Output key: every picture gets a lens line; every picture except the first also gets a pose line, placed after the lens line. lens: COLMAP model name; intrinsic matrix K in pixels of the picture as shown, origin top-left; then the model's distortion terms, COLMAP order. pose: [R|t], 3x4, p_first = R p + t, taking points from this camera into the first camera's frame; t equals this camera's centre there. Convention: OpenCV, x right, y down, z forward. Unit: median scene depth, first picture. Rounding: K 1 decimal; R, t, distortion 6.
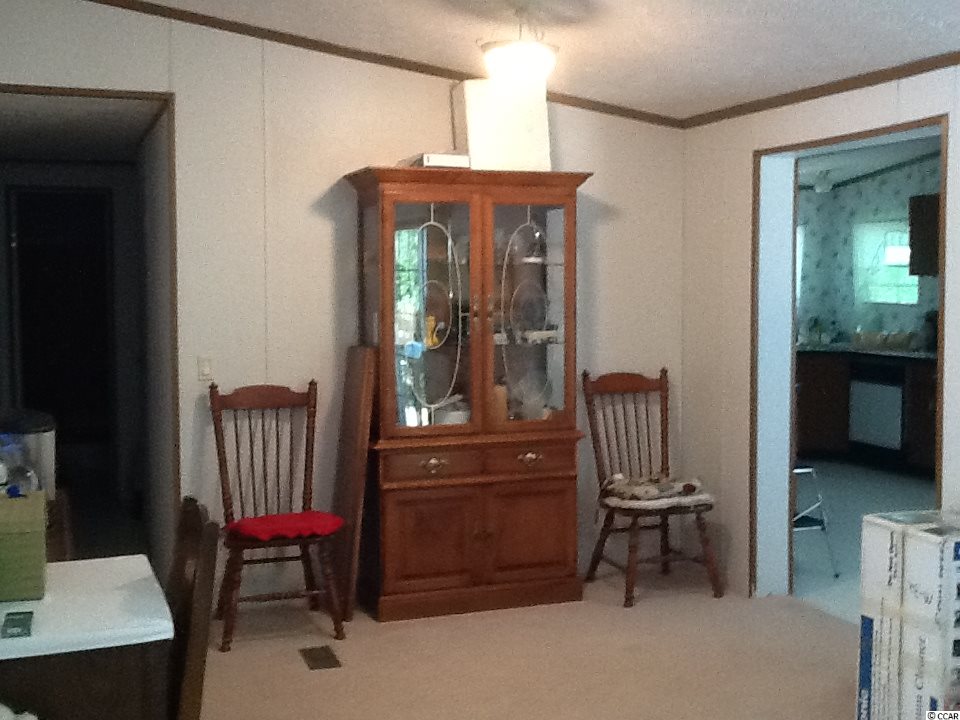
lens RADIAL K [[1217.7, 0, 480.1], [0, 1217.7, 355.3], [0, 0, 1]] dist [0.035996, 0.000000]
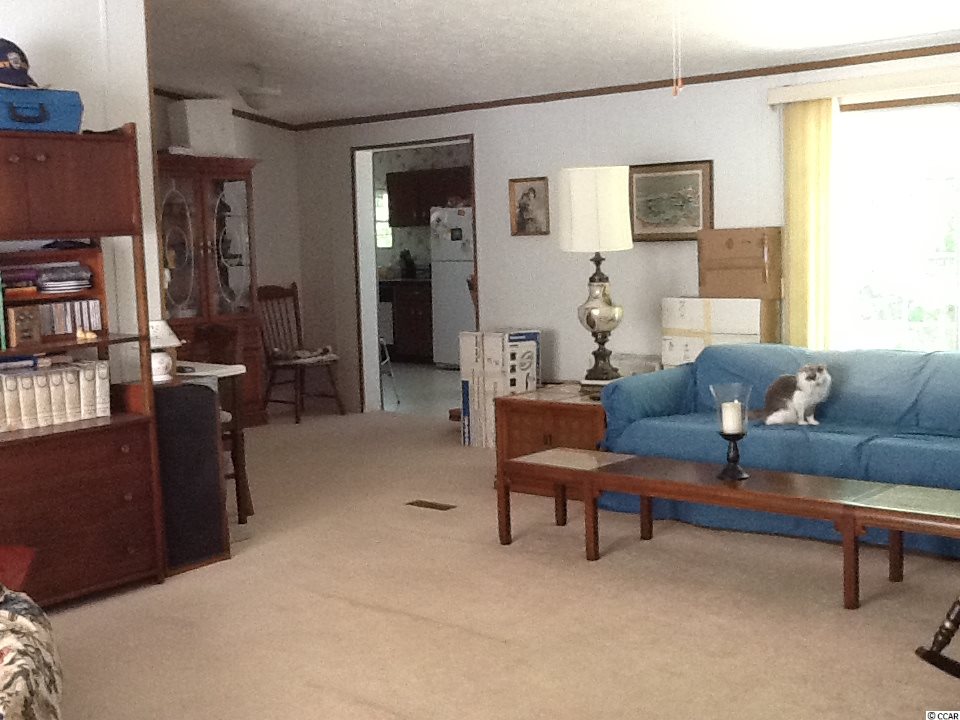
lens RADIAL K [[1217.7, 0, 478.0], [0, 1217.7, 360.1], [0, 0, 1]] dist [0.035996, 0.000000]
pose [[0.879066, -0.069268, 0.471641, -0.245798], [0.055538, 0.997531, 0.042990, 0.035431], [-0.473454, -0.011597, 0.880742, -0.320043]]
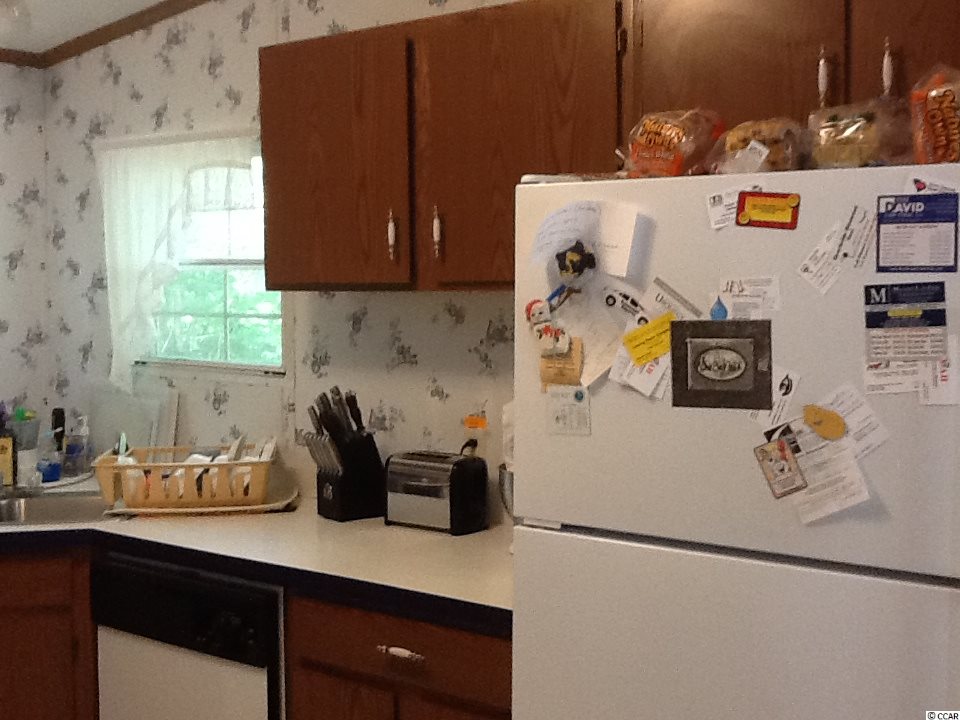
lens RADIAL K [[1217.7, 0, 472.2], [0, 1217.7, 344.2], [0, 0, 1]] dist [0.035996, 0.000000]
pose [[0.844524, -0.024791, 0.534944, 0.221033], [0.035288, 0.999333, -0.009397, -0.045690], [-0.534355, 0.026813, 0.844835, 0.690911]]
